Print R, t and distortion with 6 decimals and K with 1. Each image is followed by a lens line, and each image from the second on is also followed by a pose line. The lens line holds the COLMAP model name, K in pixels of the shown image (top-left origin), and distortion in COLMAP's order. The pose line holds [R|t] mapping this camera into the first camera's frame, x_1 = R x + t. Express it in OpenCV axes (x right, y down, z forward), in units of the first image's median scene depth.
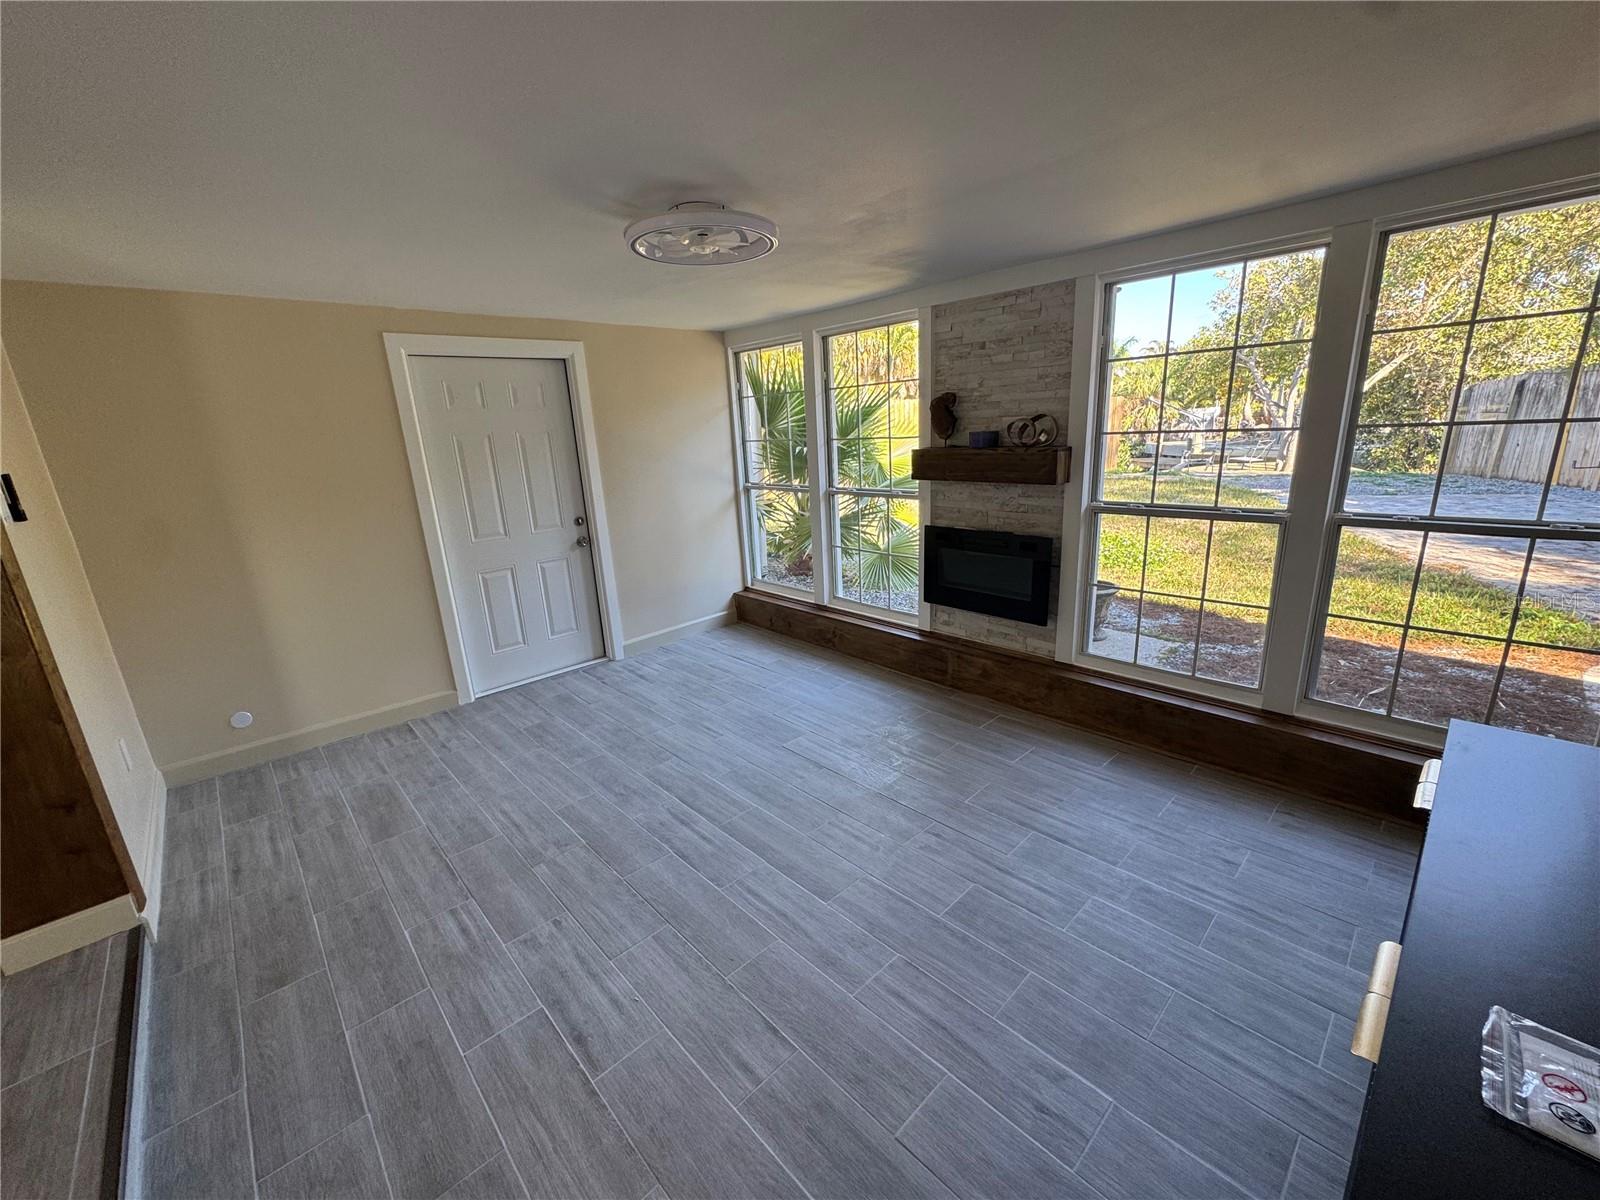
lens RADIAL K [[639.7, 0, 801.4], [0, 639.7, 597.7], [0, 0, 1]] dist [-0.004318, 0.000797]
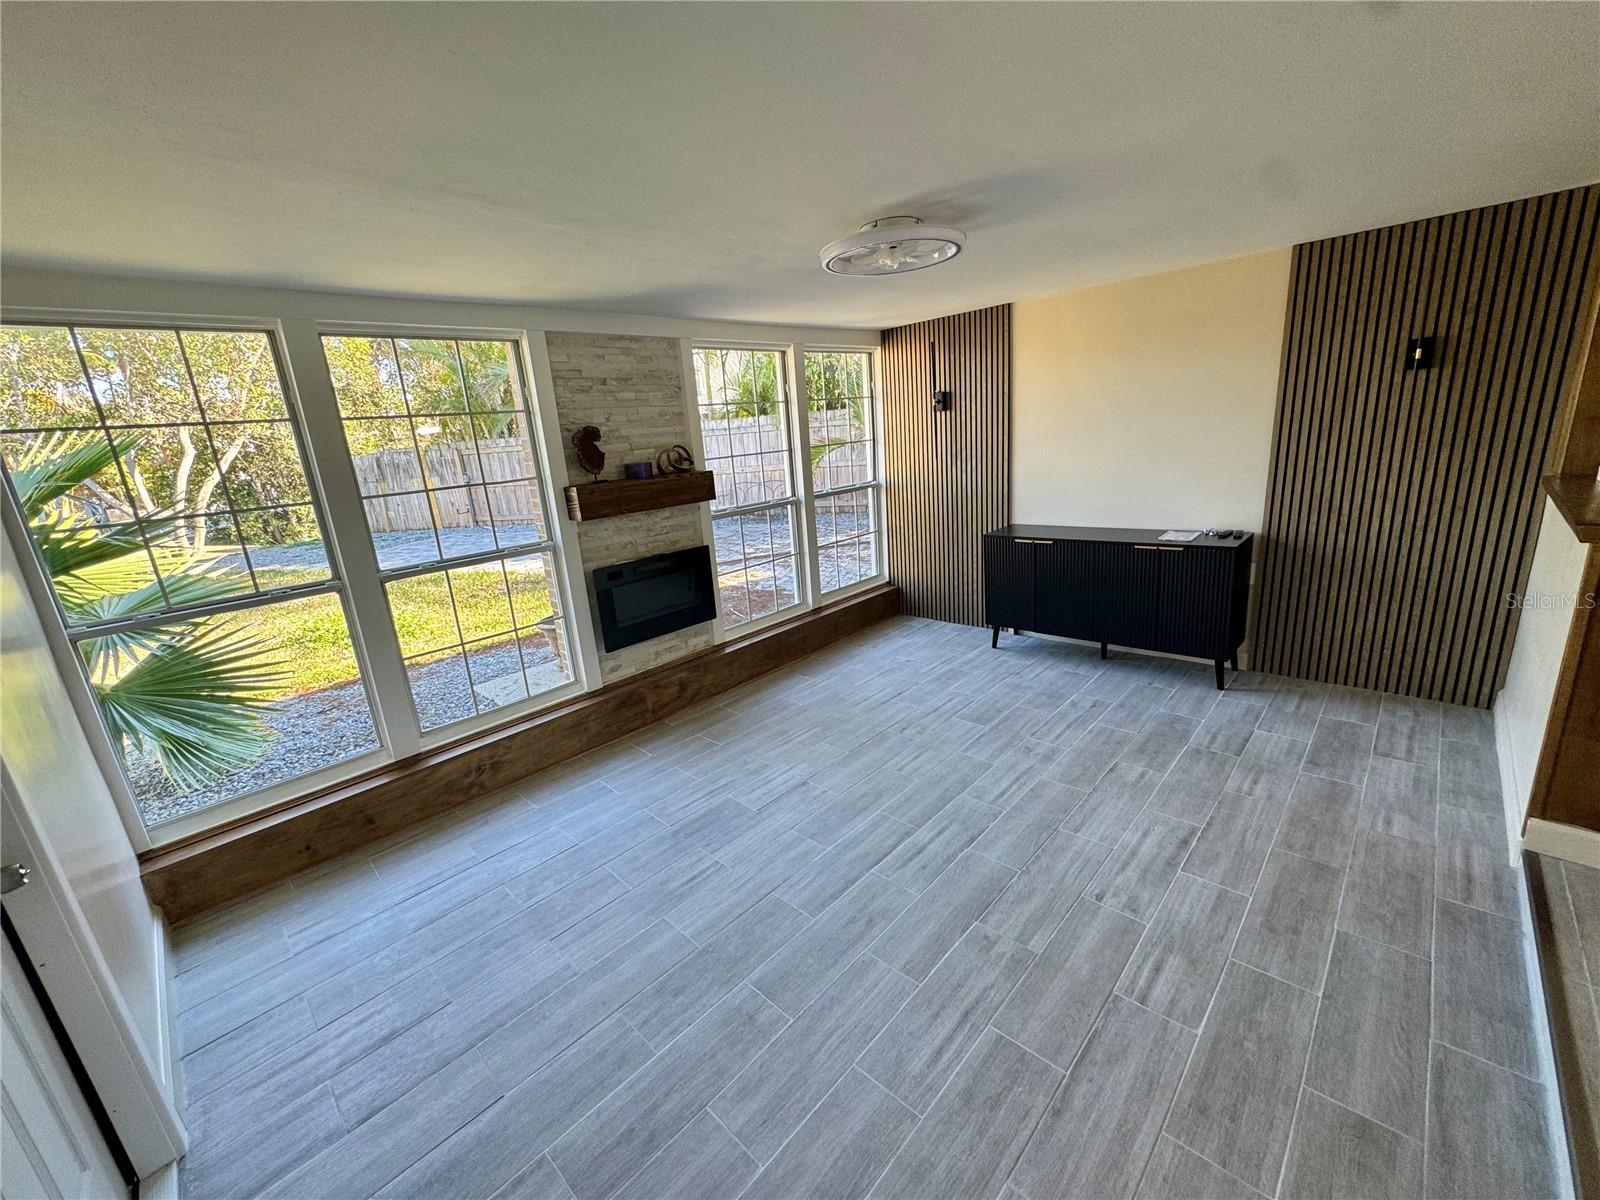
lens RADIAL K [[639.7, 0, 802.8], [0, 639.7, 597.2], [0, 0, 1]] dist [-0.004318, 0.000797]
pose [[-0.043197, -0.205085, 0.977790, -0.802917], [0.337496, 0.918174, 0.207491, -0.187638], [-0.940335, 0.338964, 0.029553, 0.802566]]
